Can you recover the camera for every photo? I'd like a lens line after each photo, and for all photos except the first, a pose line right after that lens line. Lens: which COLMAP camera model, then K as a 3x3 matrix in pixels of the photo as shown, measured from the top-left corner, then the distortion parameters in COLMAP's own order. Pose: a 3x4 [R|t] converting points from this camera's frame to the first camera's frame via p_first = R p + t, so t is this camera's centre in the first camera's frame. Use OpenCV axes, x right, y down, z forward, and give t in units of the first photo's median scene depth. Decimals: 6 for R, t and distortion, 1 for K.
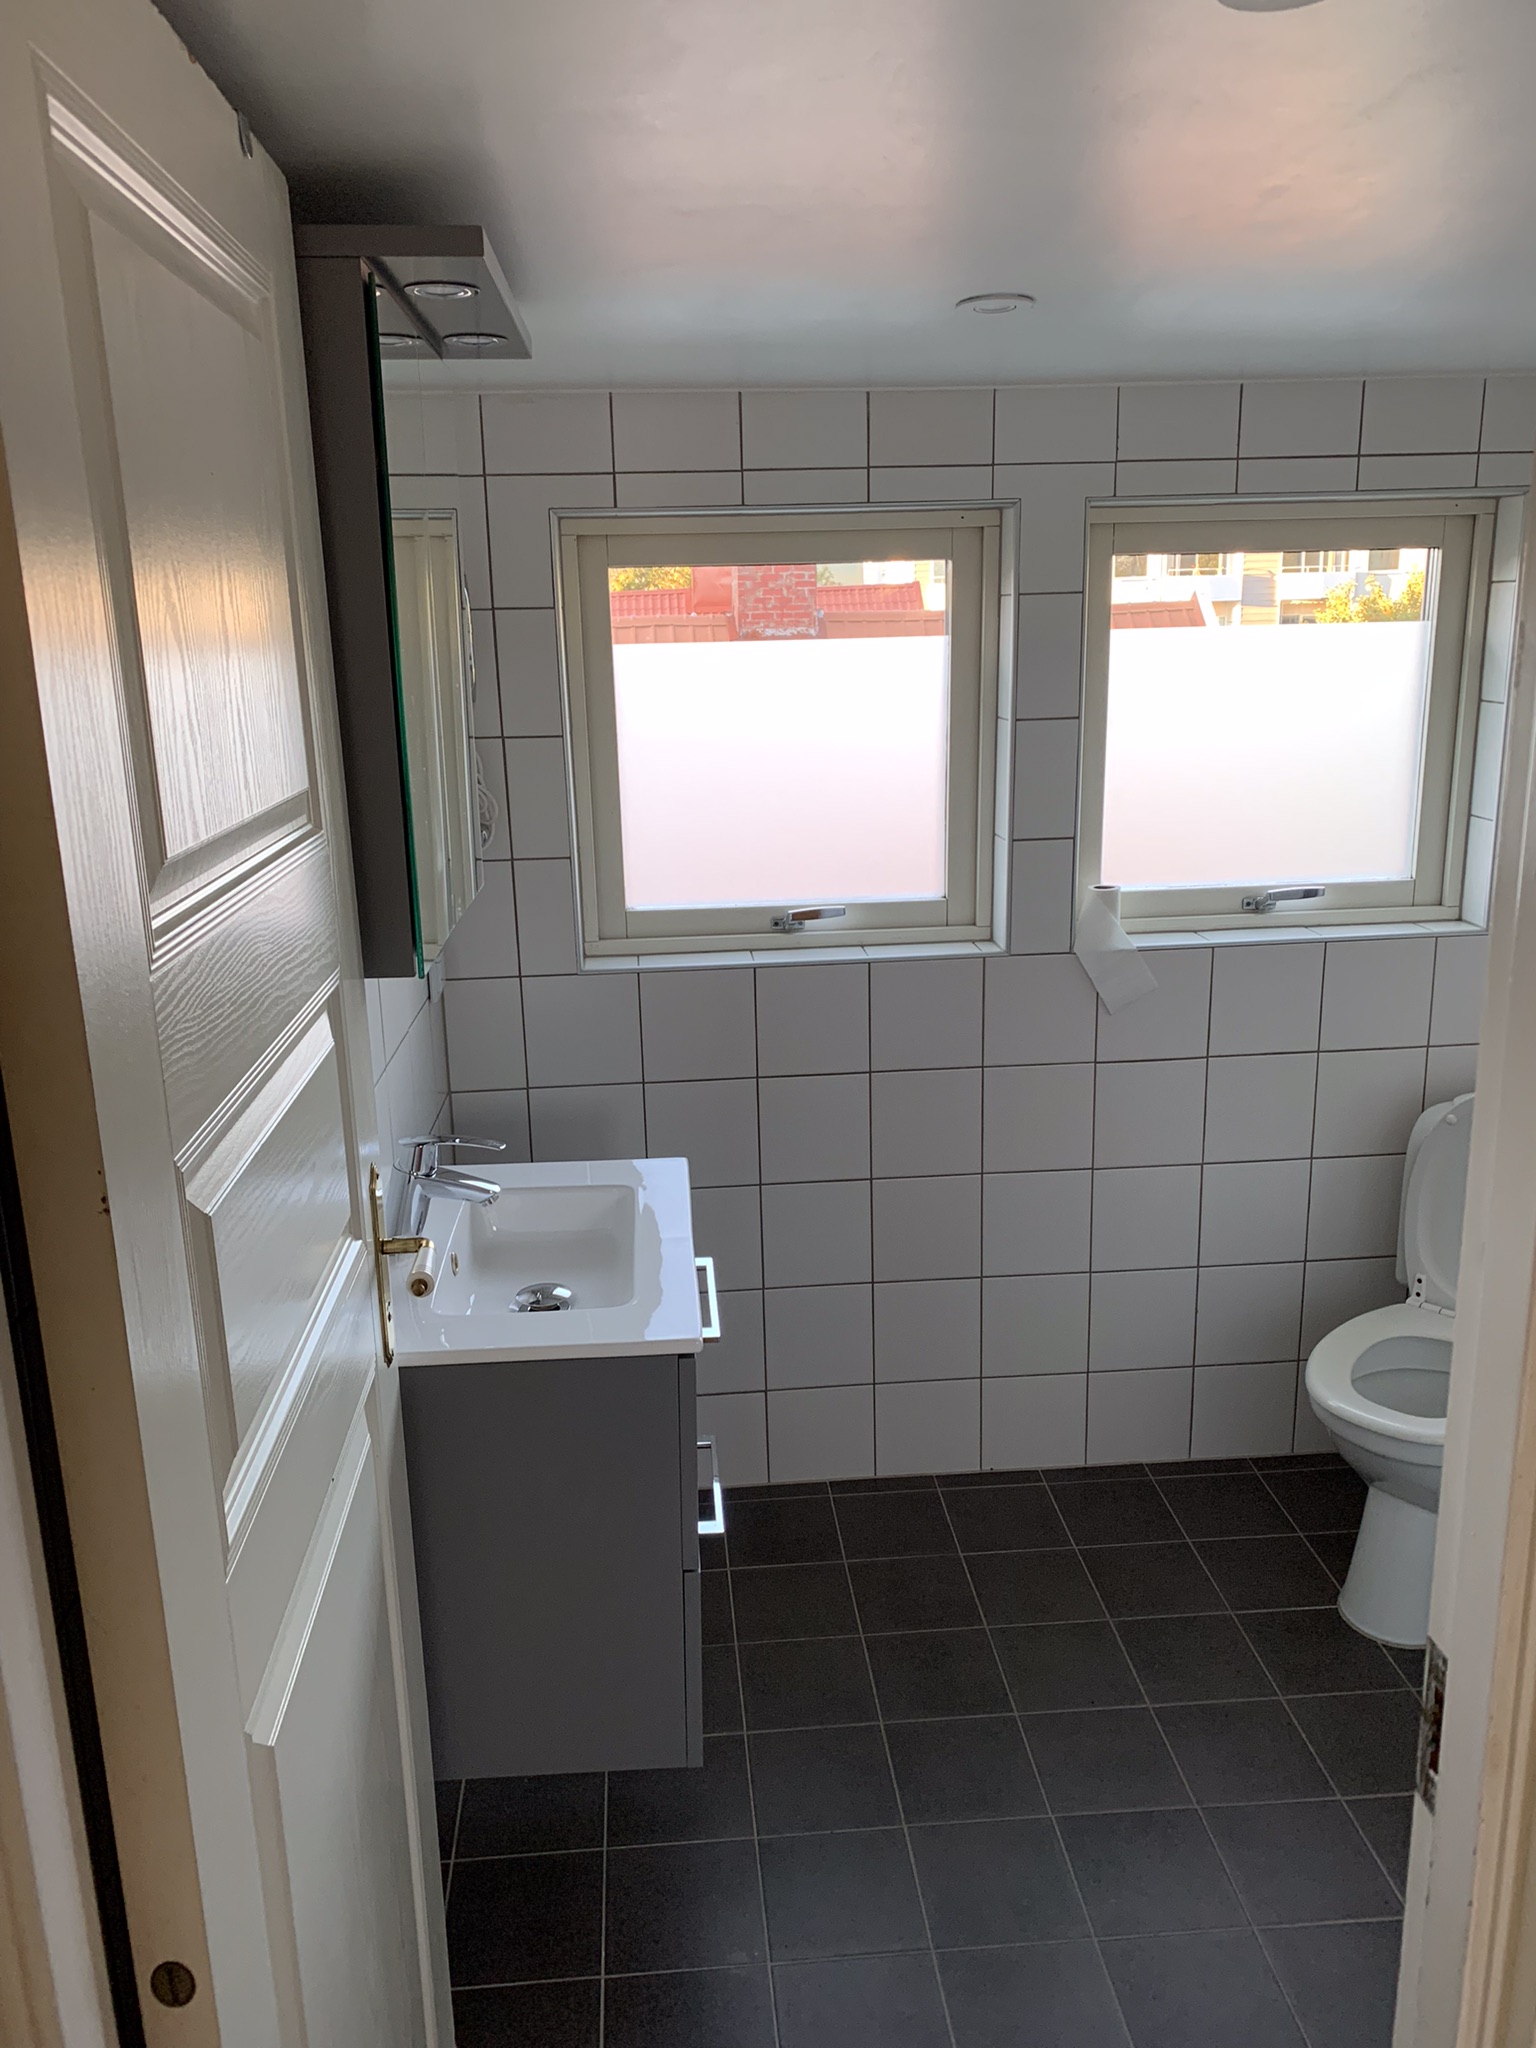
lens RADIAL K [[1547.3, 0, 769.2], [0, 1547.3, 1021.9], [0, 0, 1]] dist [0.018850, -0.024962]
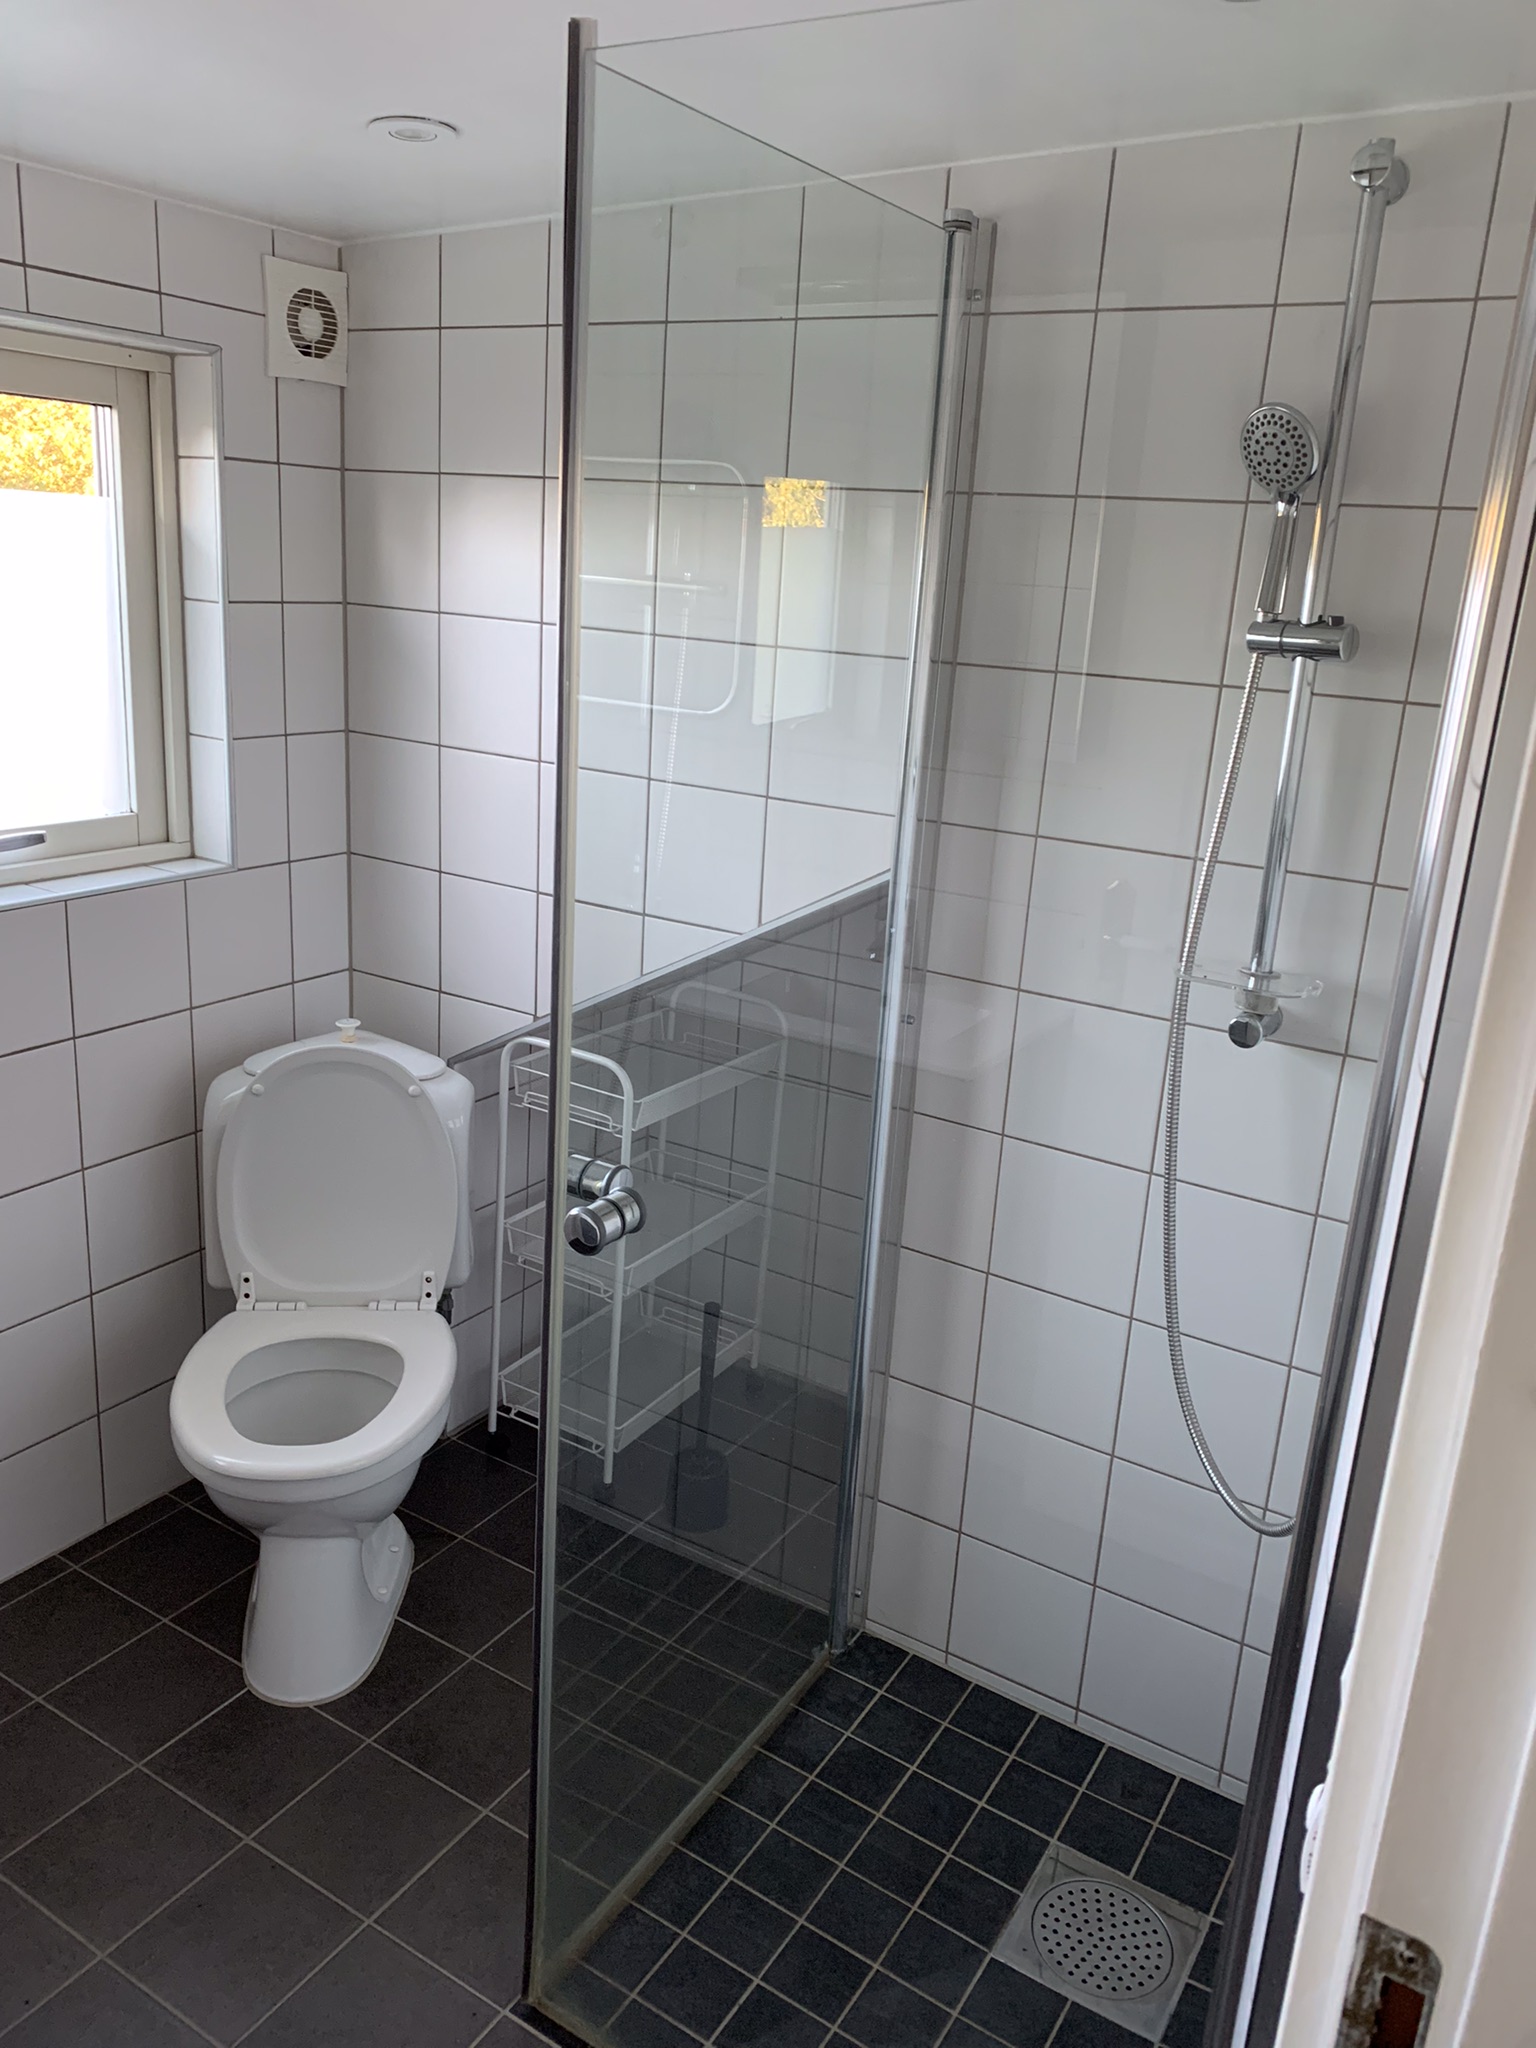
lens RADIAL K [[1547.3, 0, 765.2], [0, 1547.3, 1024.4], [0, 0, 1]] dist [0.018850, -0.024962]
pose [[0.587863, -0.165077, 0.791939, -0.069747], [0.123636, 0.985791, 0.113709, -0.035074], [-0.799457, 0.031067, 0.599920, 0.248201]]
